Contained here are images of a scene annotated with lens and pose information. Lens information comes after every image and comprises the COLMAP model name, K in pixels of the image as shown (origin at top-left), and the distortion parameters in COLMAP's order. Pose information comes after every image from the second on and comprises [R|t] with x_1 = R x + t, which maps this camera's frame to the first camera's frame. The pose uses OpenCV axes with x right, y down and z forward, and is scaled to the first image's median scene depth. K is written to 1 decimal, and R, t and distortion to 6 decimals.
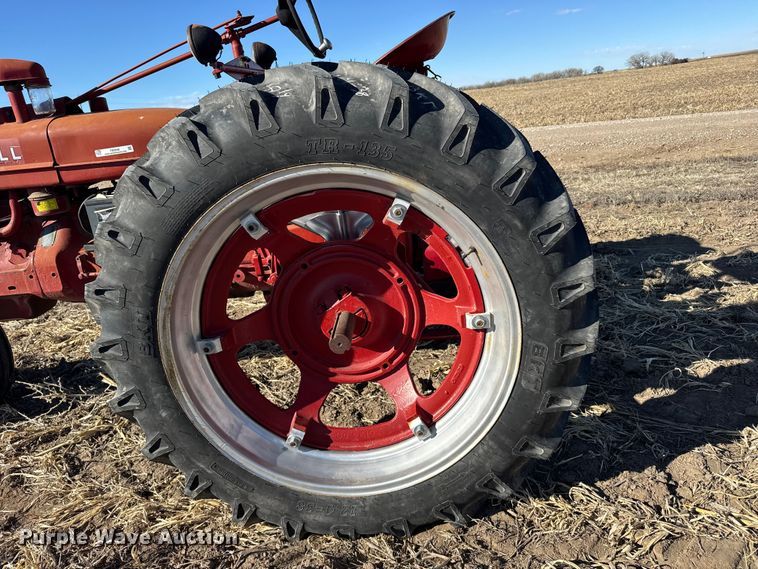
lens RADIAL K [[490.3, 0, 381.2], [0, 490.3, 289.7], [0, 0, 1]] dist [0.030673, -0.019412]
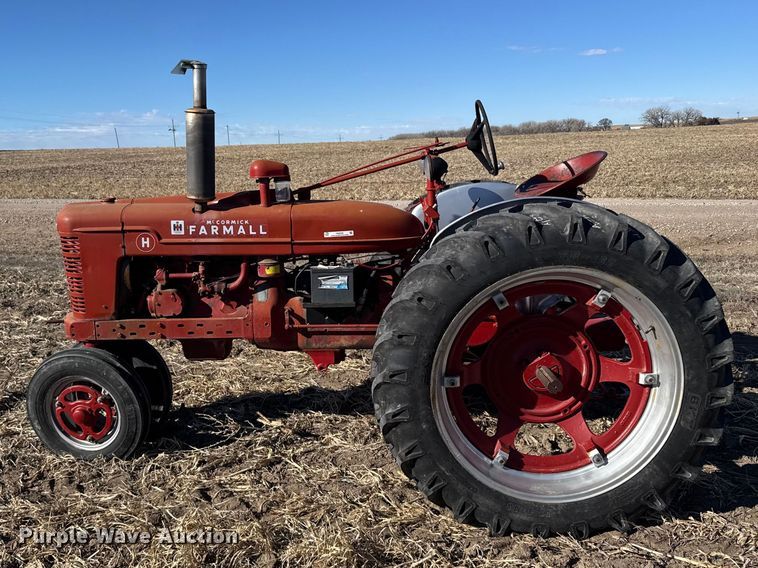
lens RADIAL K [[614.8, 0, 351.1], [0, 614.8, 291.0], [0, 0, 1]] dist [-0.011185, -0.013811]
pose [[0.996836, 0.078805, -0.010365, -0.655858], [-0.079477, 0.986563, -0.142750, 0.134054], [-0.001024, 0.143122, 0.989704, -0.788865]]
